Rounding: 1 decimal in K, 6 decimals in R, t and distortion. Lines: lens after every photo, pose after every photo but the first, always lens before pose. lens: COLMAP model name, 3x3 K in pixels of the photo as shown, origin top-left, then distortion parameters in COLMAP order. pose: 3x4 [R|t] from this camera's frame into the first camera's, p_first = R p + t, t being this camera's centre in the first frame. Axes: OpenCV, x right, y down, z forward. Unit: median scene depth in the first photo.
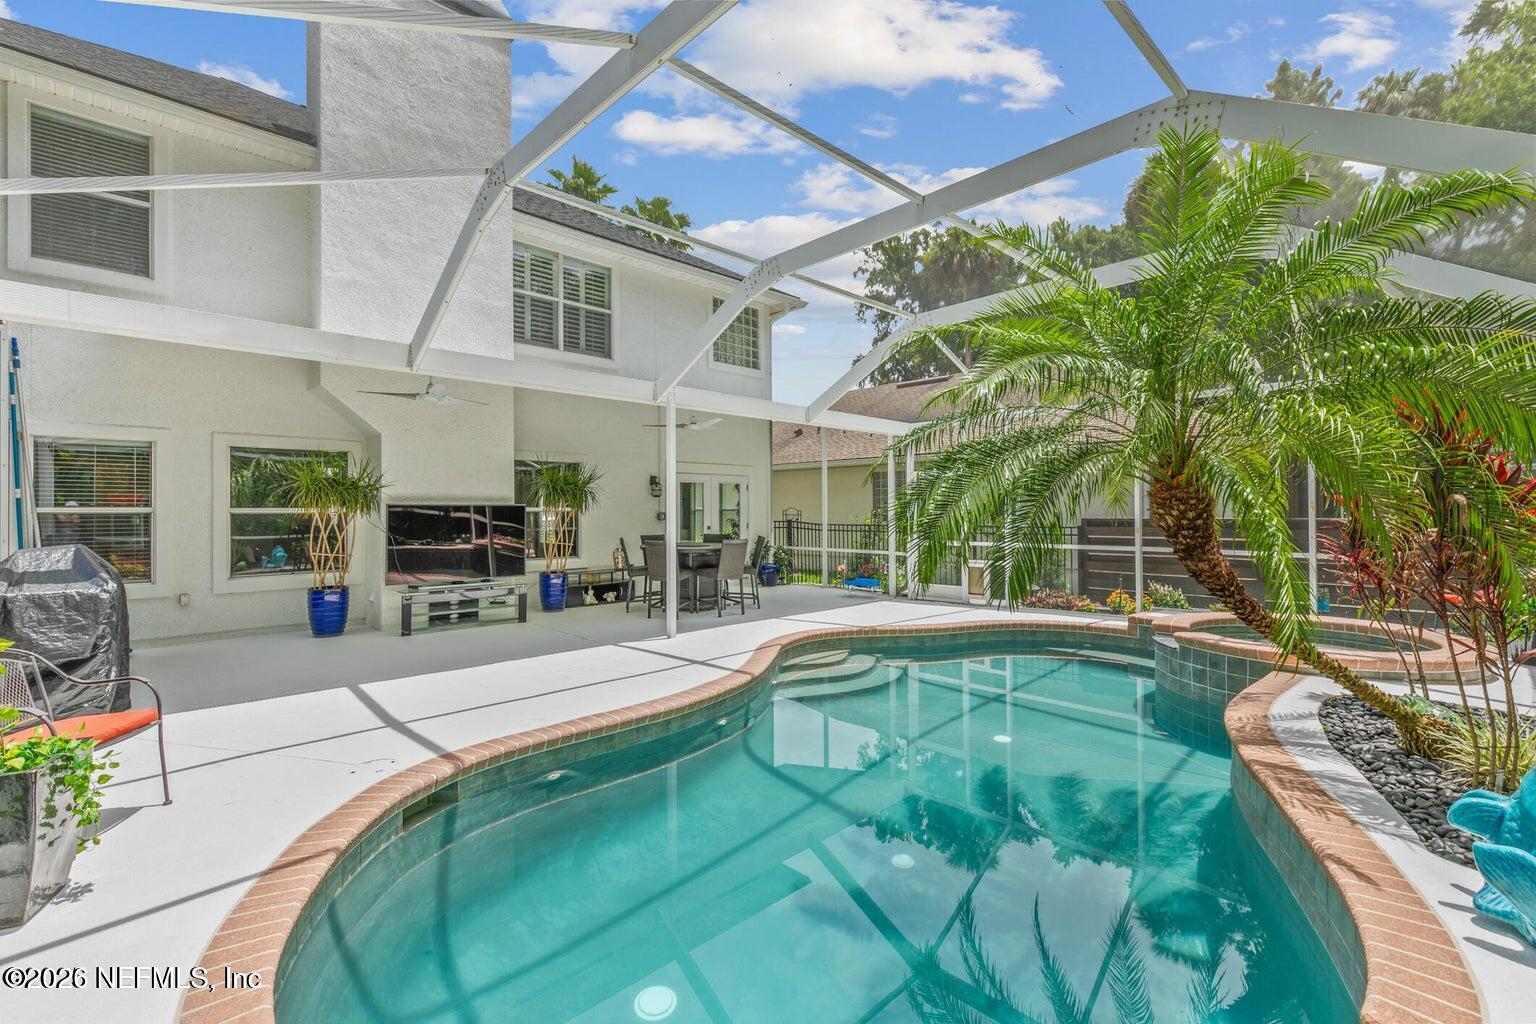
lens RADIAL K [[693.7, 0, 773.6], [0, 693.7, 510.9], [0, 0, 1]] dist [0.012064, -0.000737]
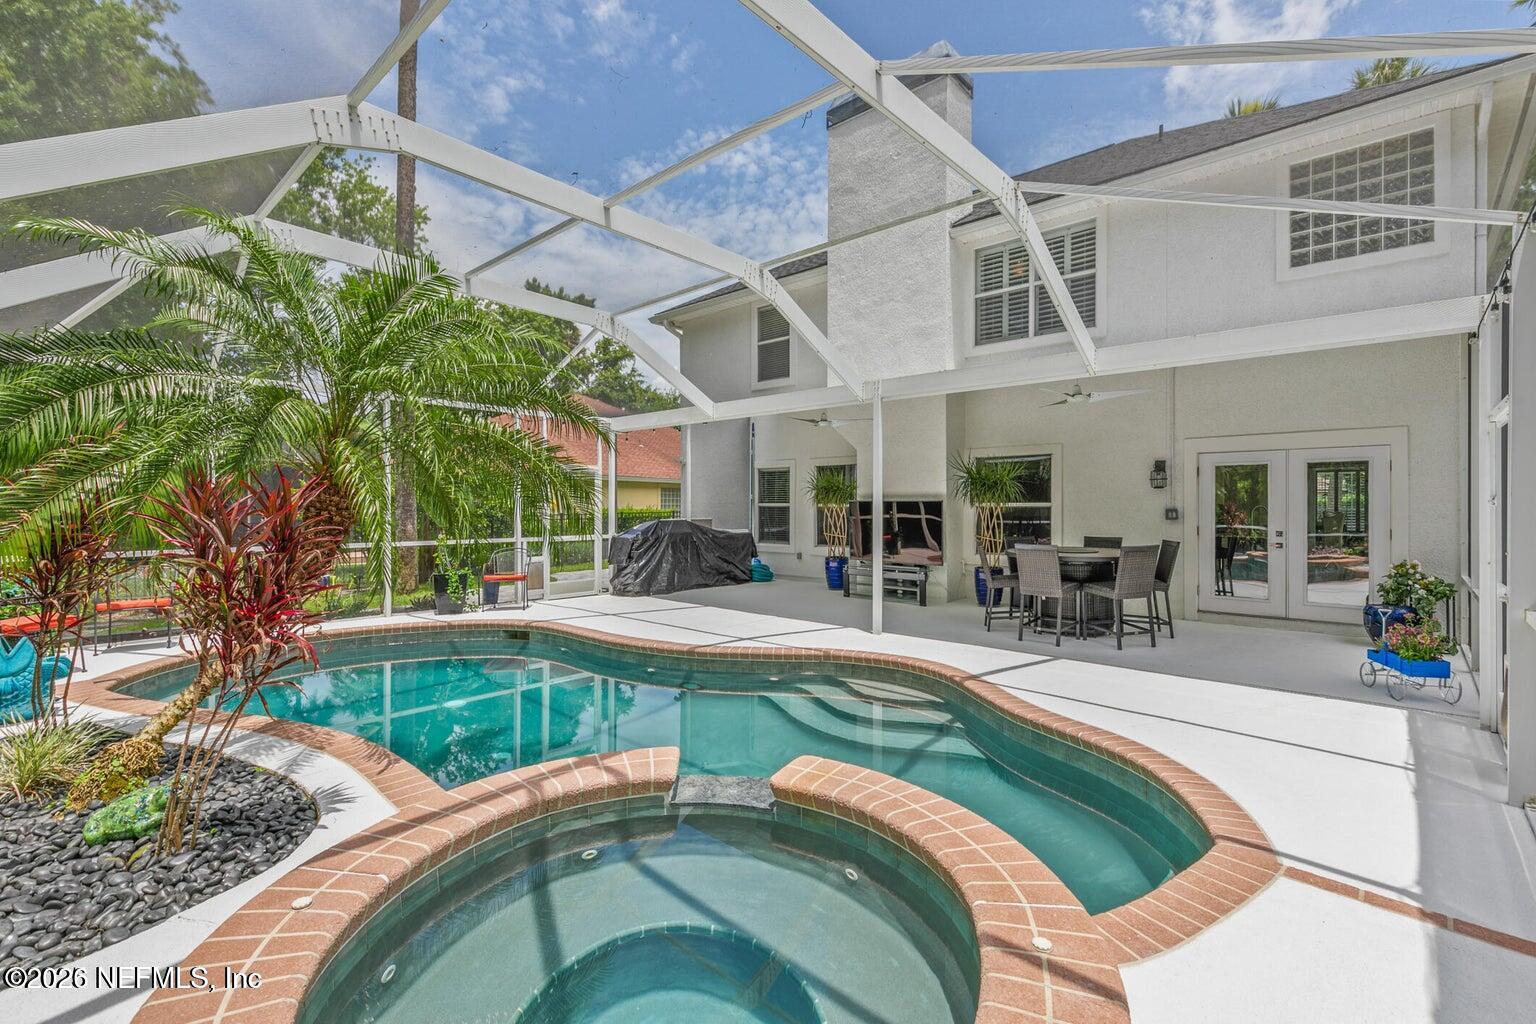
lens RADIAL K [[693.7, 0, 771.3], [0, 693.7, 506.8], [0, 0, 1]] dist [0.012064, -0.000737]
pose [[0.052602, 0.004927, -0.998603, 0.187365], [0.001996, 0.999985, 0.005039, -0.001409], [0.998614, -0.002258, 0.052591, 0.177022]]
